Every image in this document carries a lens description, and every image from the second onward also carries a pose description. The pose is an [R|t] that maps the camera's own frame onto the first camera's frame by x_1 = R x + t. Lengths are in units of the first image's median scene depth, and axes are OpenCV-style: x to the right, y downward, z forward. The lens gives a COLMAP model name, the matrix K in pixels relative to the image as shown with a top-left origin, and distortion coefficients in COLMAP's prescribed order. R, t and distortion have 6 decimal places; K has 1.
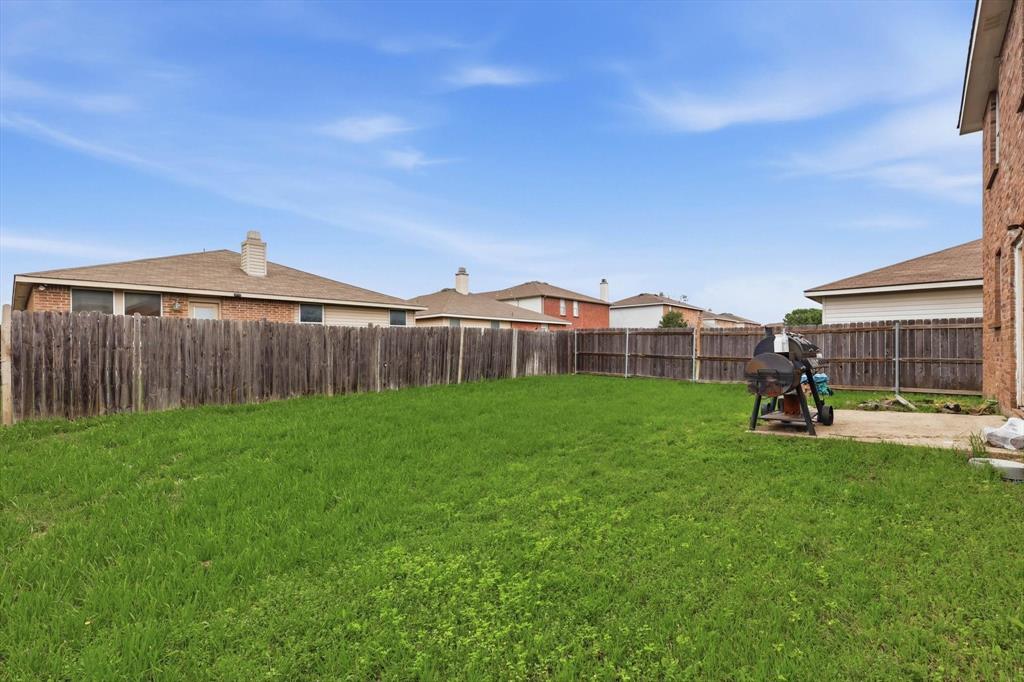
lens RADIAL K [[460.1, 0, 510.5], [0, 460.1, 349.5], [0, 0, 1]] dist [-0.002091, -0.000878]
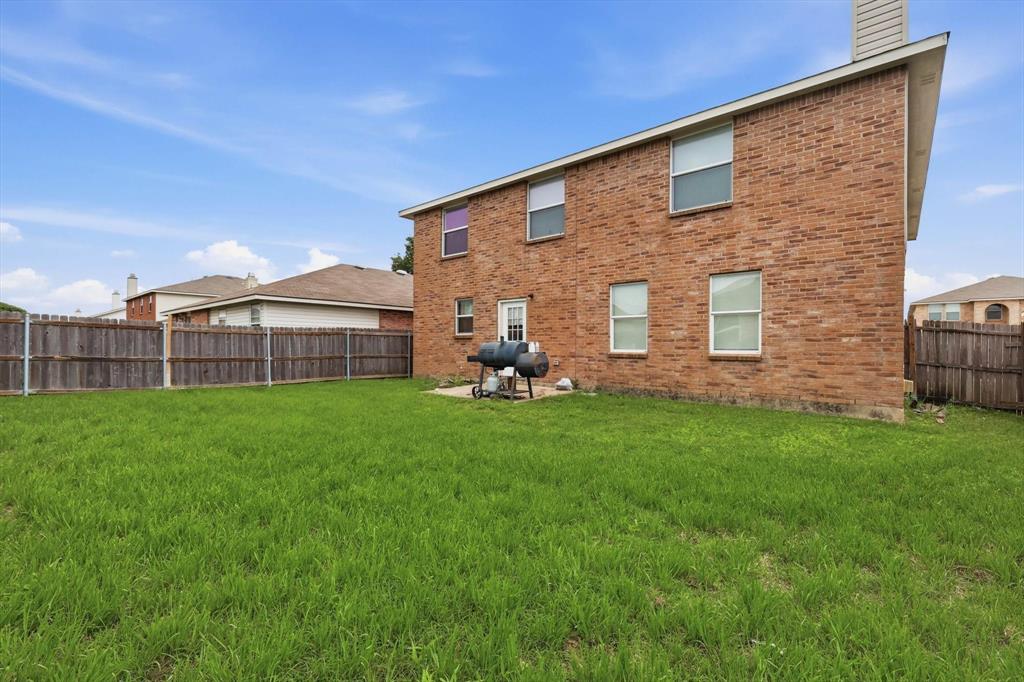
lens RADIAL K [[460.1, 0, 511.6], [0, 460.1, 345.2], [0, 0, 1]] dist [-0.002091, -0.000878]
pose [[-0.036602, 0.005392, 0.999315, -0.433491], [-0.001181, 0.999985, -0.005439, -0.003139], [-0.999329, -0.001379, -0.036595, 0.443483]]
